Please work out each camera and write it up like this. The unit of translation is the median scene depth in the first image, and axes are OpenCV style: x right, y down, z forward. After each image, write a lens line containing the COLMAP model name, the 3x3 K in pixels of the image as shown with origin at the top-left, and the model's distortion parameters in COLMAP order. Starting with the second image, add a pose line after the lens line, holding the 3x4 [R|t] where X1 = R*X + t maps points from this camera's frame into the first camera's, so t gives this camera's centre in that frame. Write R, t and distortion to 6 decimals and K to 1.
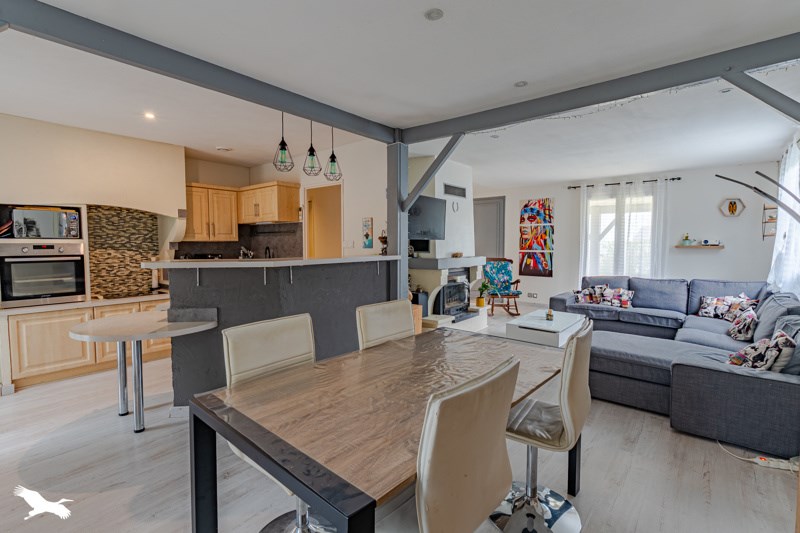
lens RADIAL K [[382.2, 0, 400.3], [0, 382.2, 267.0], [0, 0, 1]] dist [-0.004577, 0.000451]
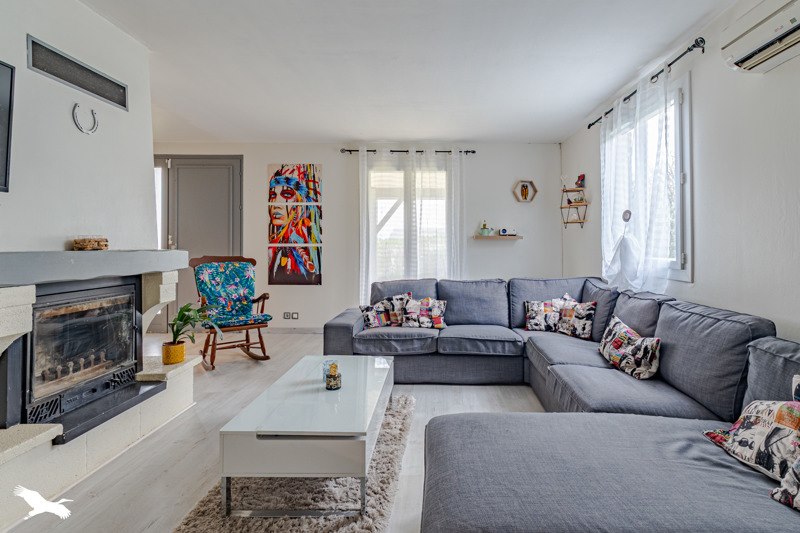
lens RADIAL K [[382.2, 0, 428.2], [0, 382.2, 245.3], [0, 0, 1]] dist [-0.004577, 0.000451]
pose [[0.776058, 0.004033, 0.630648, 0.163391], [0.038566, 0.997805, -0.053840, 0.001889], [-0.629481, 0.066104, 0.774199, 0.478522]]
